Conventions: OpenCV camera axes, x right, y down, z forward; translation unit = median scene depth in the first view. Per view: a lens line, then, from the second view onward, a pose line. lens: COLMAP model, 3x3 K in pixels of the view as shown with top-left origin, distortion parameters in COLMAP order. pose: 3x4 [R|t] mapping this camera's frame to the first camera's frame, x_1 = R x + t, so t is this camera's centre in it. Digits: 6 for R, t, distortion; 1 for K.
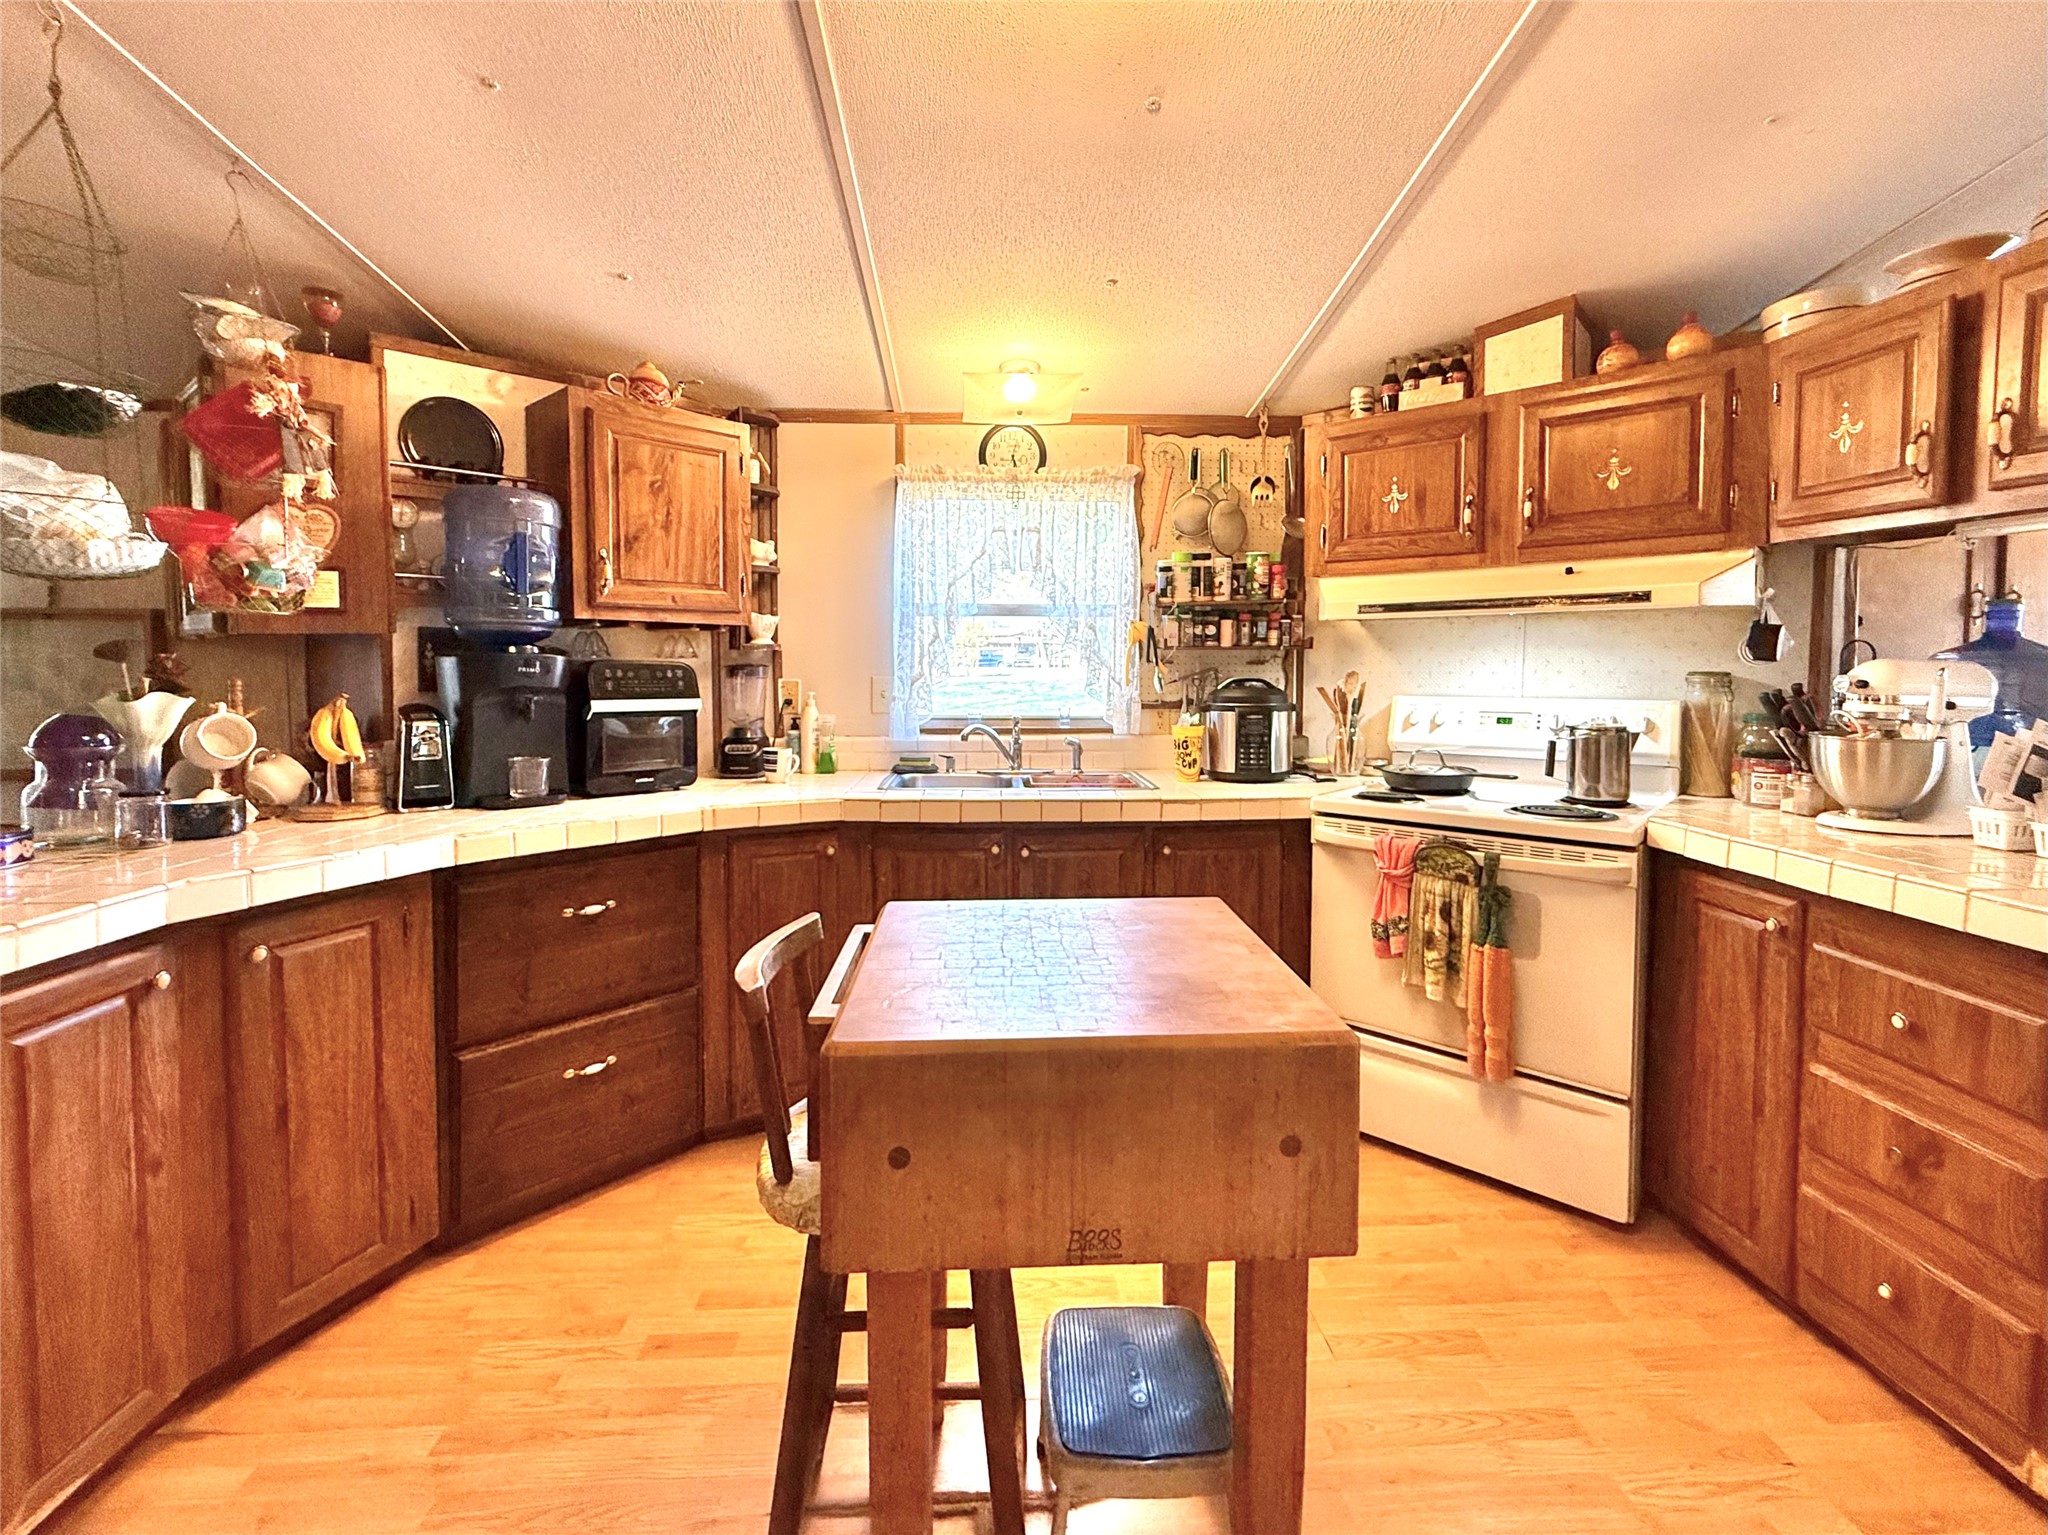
lens RADIAL K [[931.1, 0, 1004.9], [0, 931.1, 708.0], [0, 0, 1]] dist [-0.000717, 0.003791]
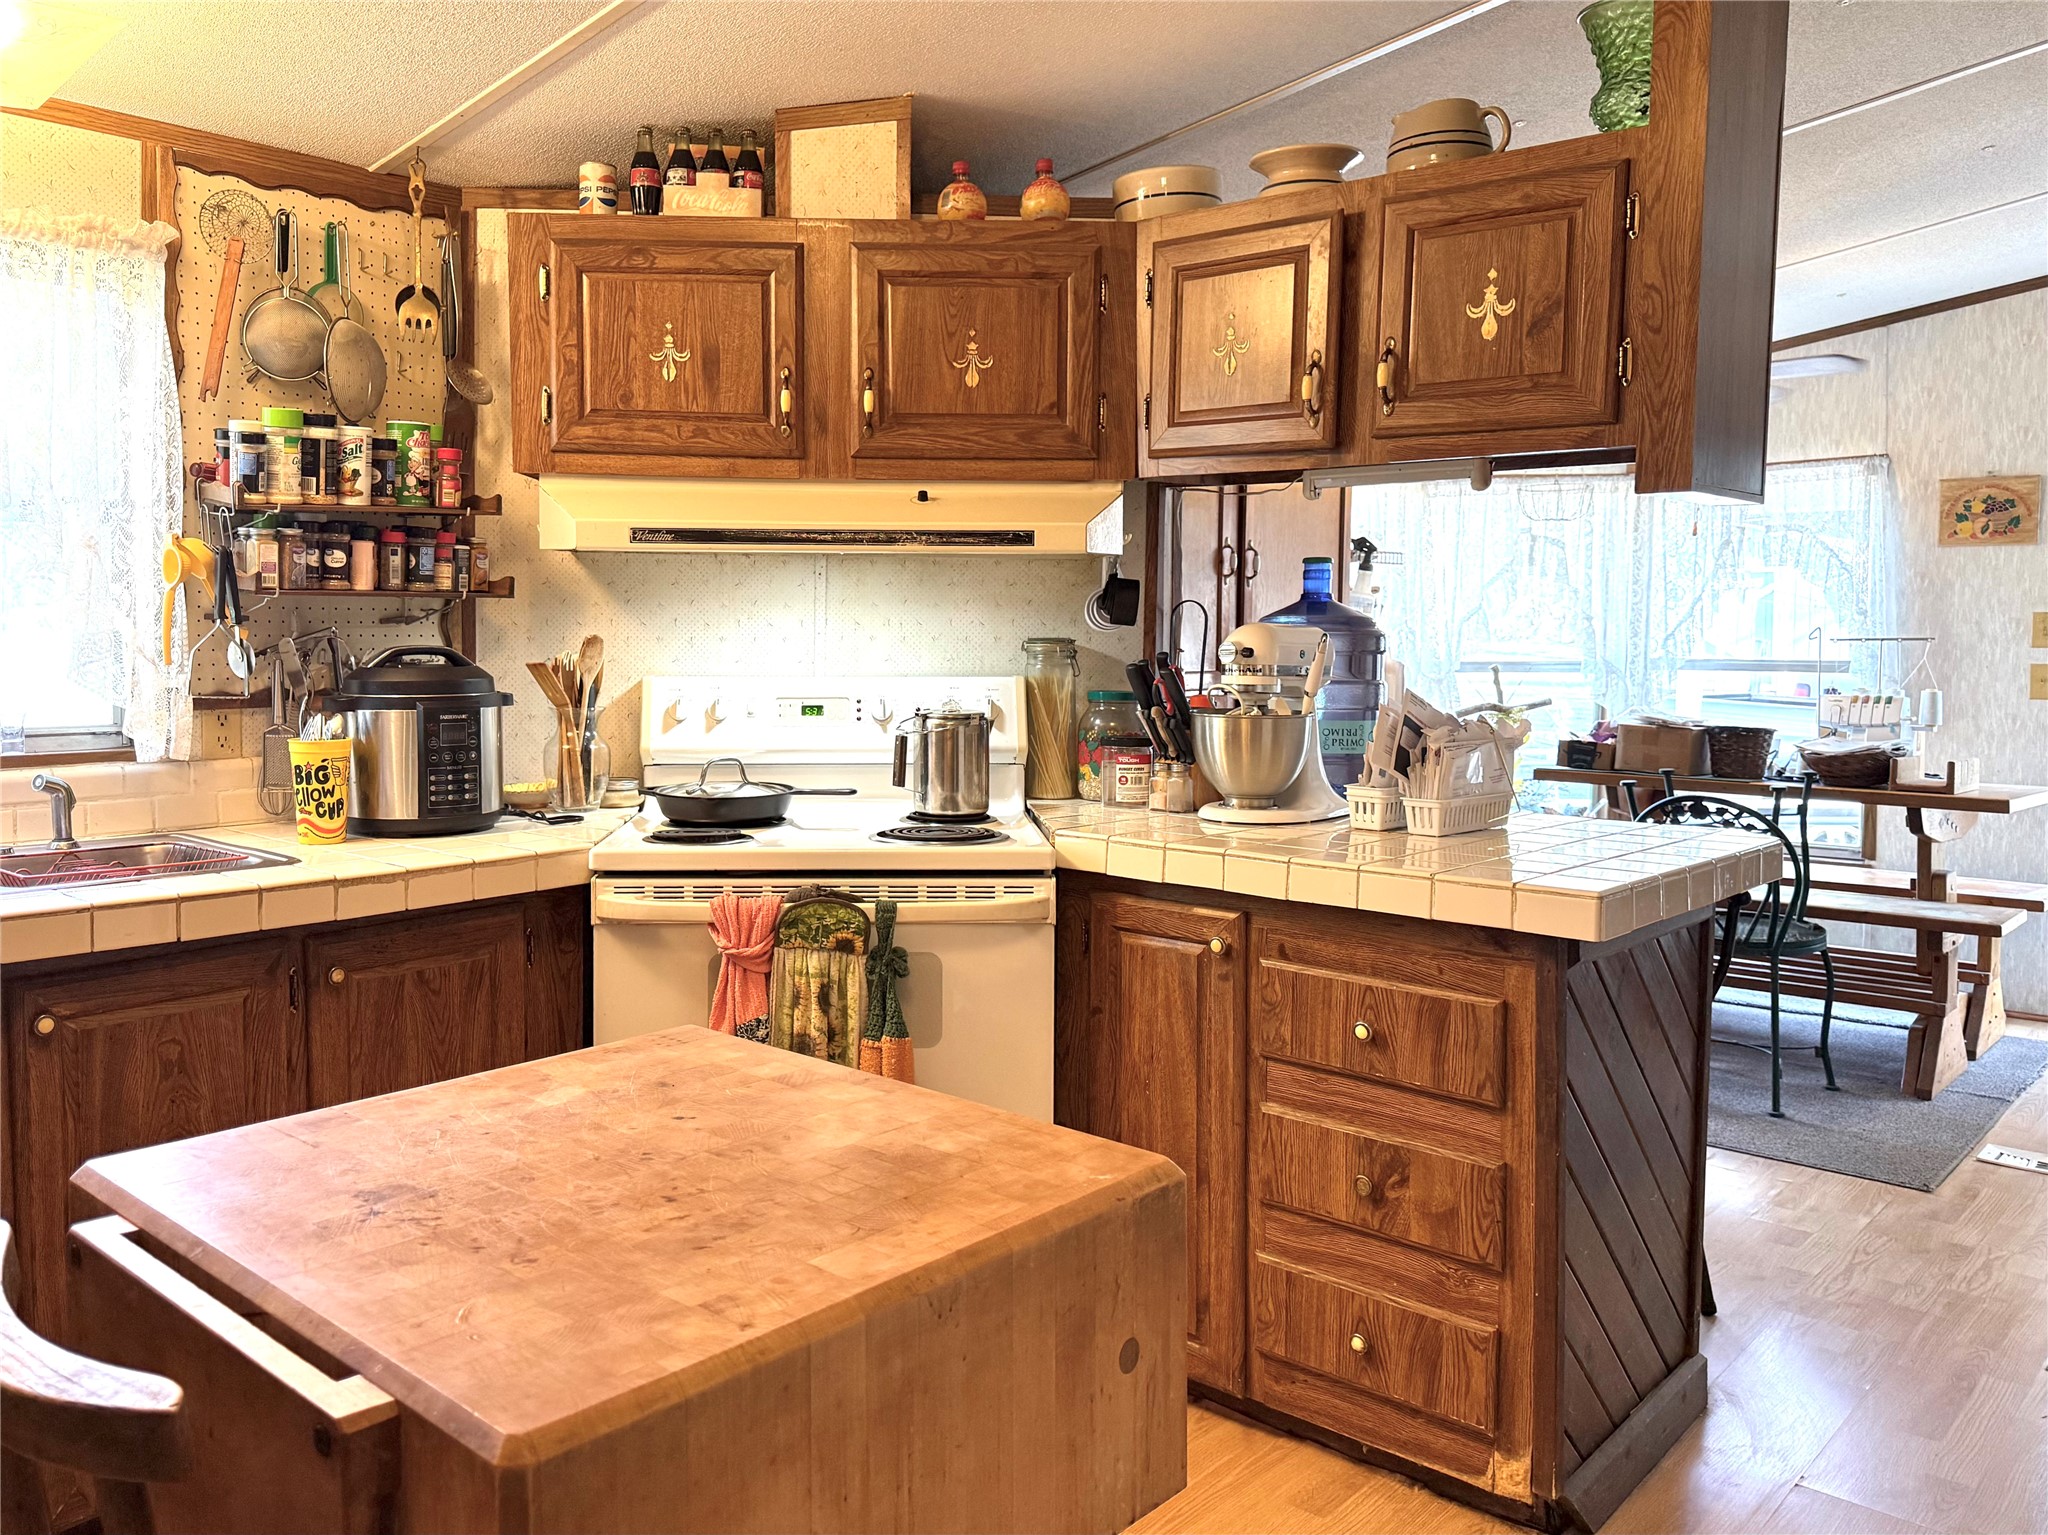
lens RADIAL K [[1542.2, 0, 1091.9], [0, 1542.2, 722.9], [0, 0, 1]] dist [0.085809, -0.048503]
pose [[0.726054, -0.038663, 0.686550, -0.130066], [0.027853, 0.999252, 0.026817, -0.001768], [-0.687073, -0.000348, 0.726588, 0.062117]]
